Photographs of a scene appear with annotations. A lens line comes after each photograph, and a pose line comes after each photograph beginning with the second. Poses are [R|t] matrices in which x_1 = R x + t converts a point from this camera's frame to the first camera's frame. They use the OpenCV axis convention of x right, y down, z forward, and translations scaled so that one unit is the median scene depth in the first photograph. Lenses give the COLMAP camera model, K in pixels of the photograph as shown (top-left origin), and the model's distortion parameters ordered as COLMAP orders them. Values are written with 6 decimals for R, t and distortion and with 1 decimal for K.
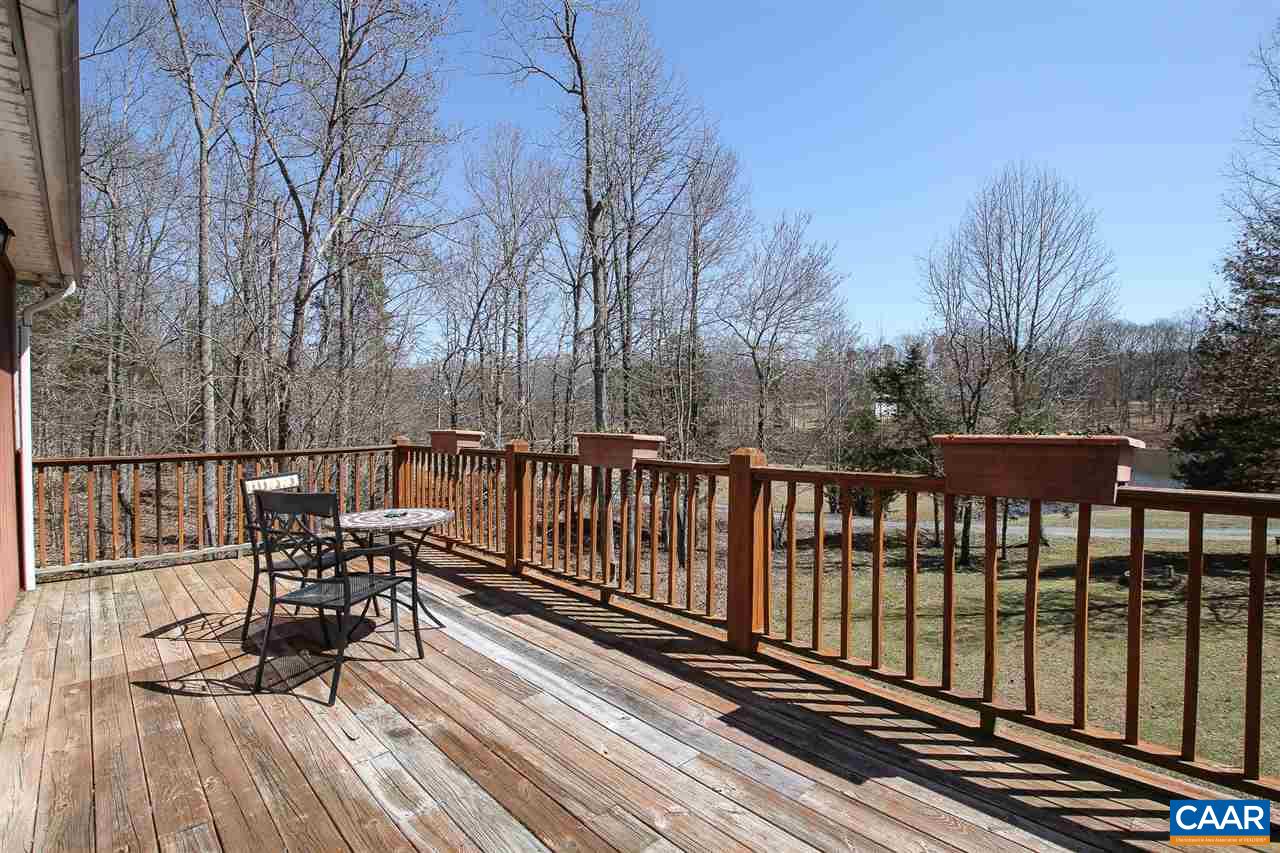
lens RADIAL K [[602.2, 0, 639.0], [0, 602.2, 425.8], [0, 0, 1]] dist [-0.030283, -0.000543]
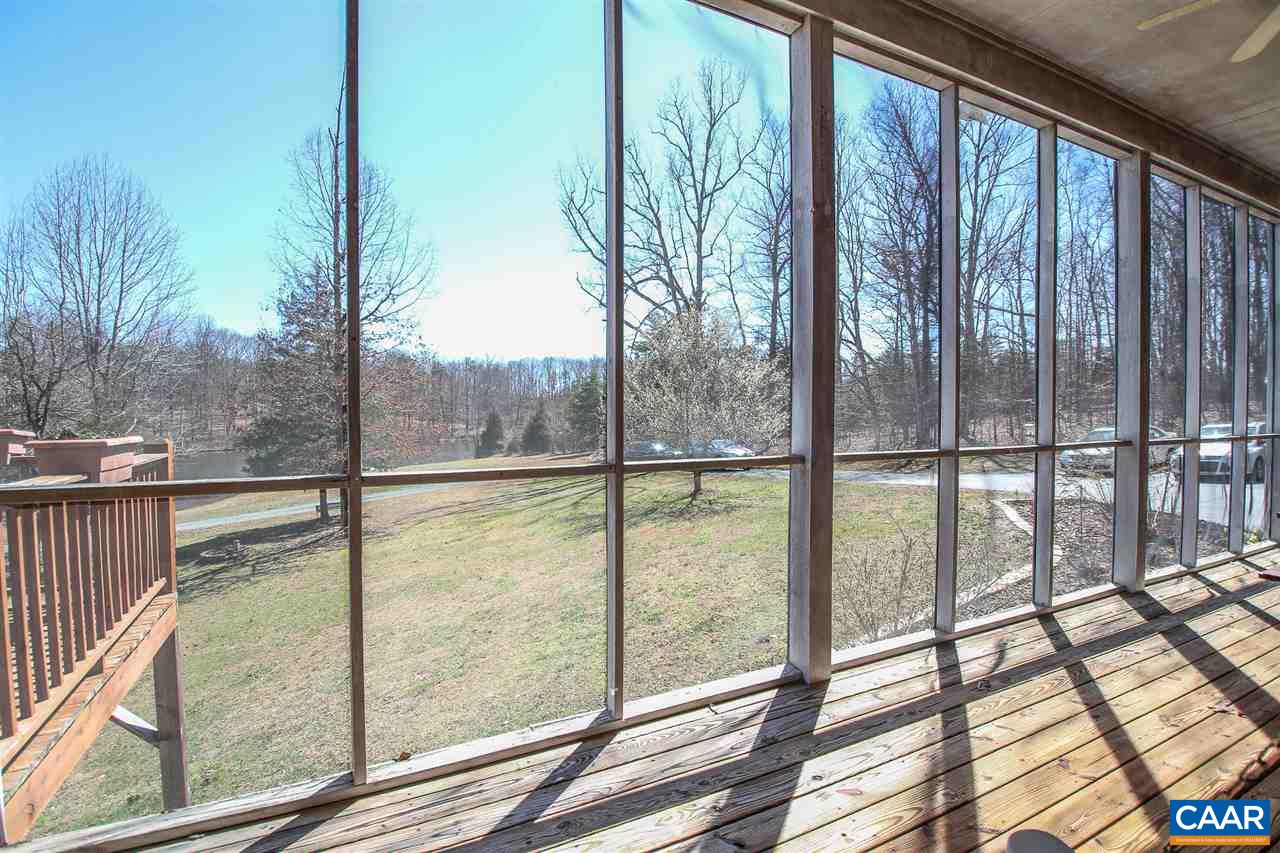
lens RADIAL K [[602.2, 0, 637.3], [0, 602.2, 431.2], [0, 0, 1]] dist [-0.030283, -0.000543]
pose [[0.278973, -0.010958, 0.960236, -0.031568], [0.006199, 0.999935, 0.009610, 0.001022], [-0.960279, 0.003271, 0.279023, -0.103981]]
